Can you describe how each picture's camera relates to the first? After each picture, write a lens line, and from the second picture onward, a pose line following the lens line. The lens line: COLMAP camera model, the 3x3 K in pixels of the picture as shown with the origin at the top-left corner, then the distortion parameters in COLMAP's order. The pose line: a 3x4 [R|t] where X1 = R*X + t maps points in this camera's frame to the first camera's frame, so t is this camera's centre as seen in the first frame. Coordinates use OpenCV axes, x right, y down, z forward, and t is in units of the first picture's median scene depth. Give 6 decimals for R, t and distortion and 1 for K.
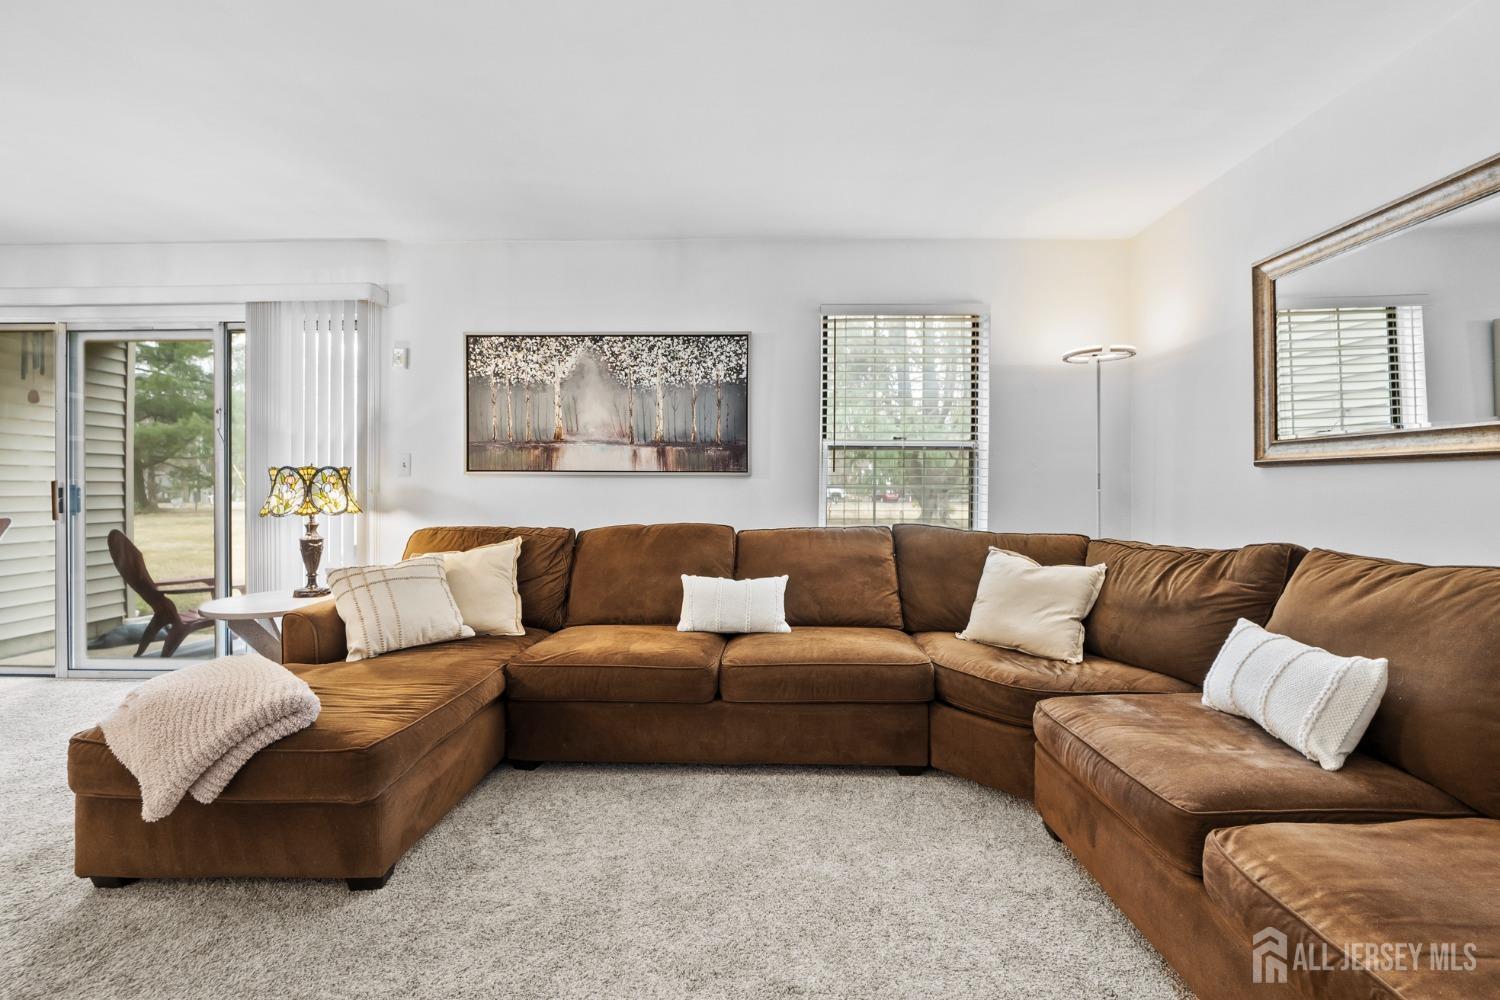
lens RADIAL K [[640.0, 0, 763.1], [0, 640.0, 486.1], [0, 0, 1]] dist [-0.007936, 0.000057]
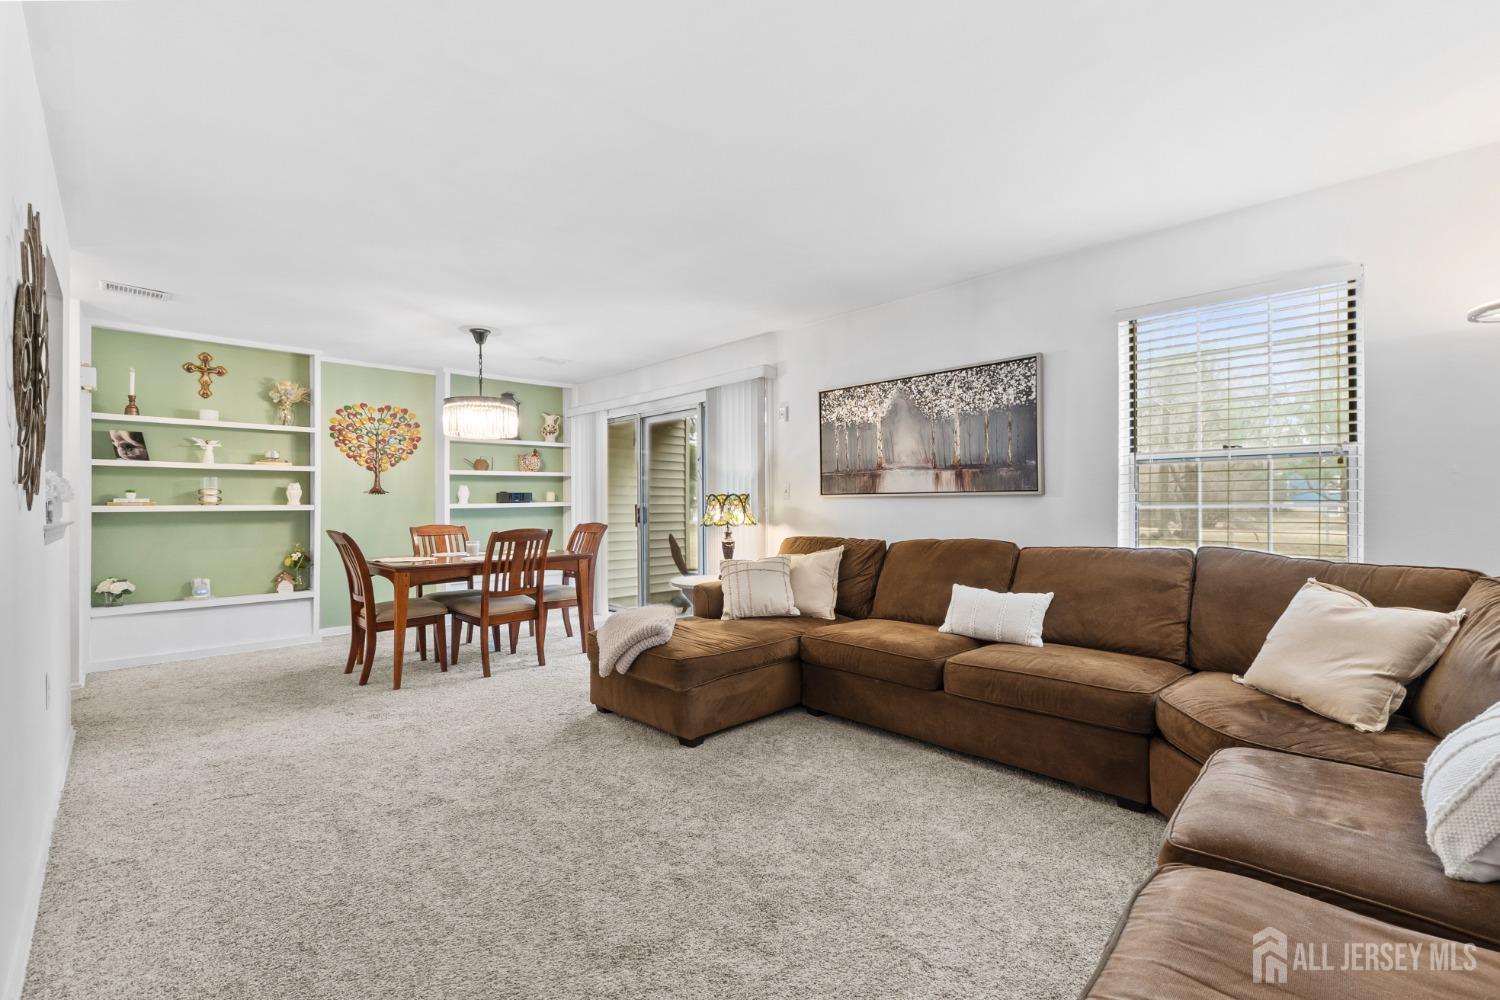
lens RADIAL K [[640.0, 0, 742.7], [0, 640.0, 499.4], [0, 0, 1]] dist [-0.007936, 0.000057]
pose [[0.710905, -0.013177, -0.703164, 0.400143], [0.006218, 0.999903, -0.012451, 0.001845], [0.703260, 0.004479, 0.710918, -0.059784]]
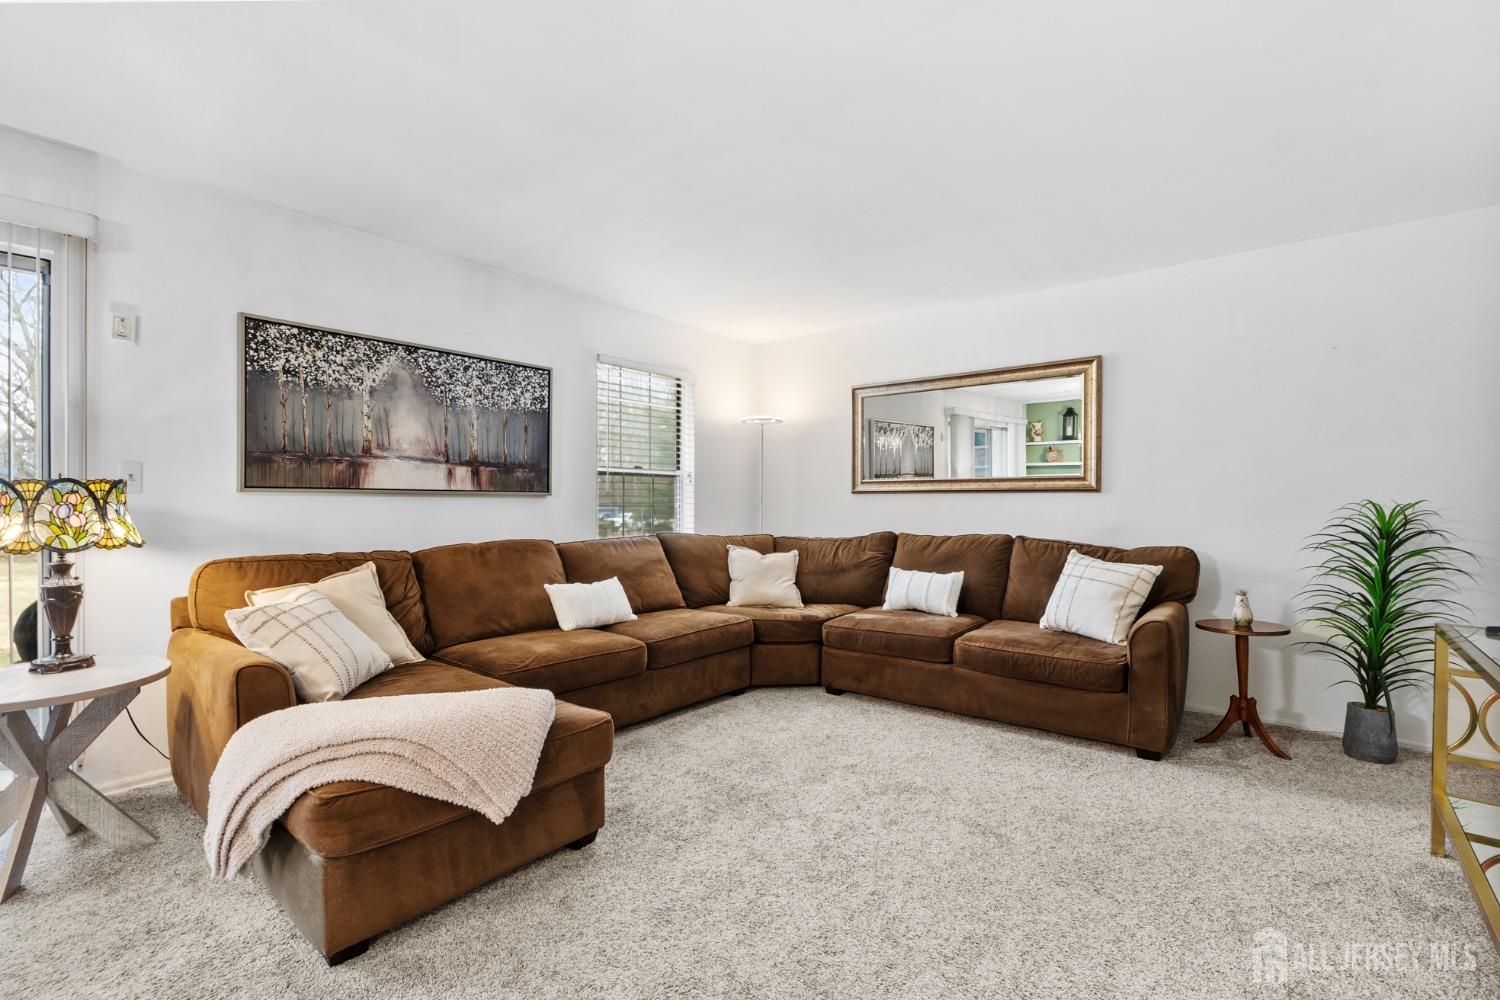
lens RADIAL K [[687.7, 0, 737.6], [0, 687.7, 504.0], [0, 0, 1]] dist [-0.002636, -0.000343]
pose [[0.626963, -0.003277, 0.779043, -0.849994], [0.002291, 0.999995, 0.002363, -0.003859], [-0.779046, 0.000303, 0.626967, -0.016619]]
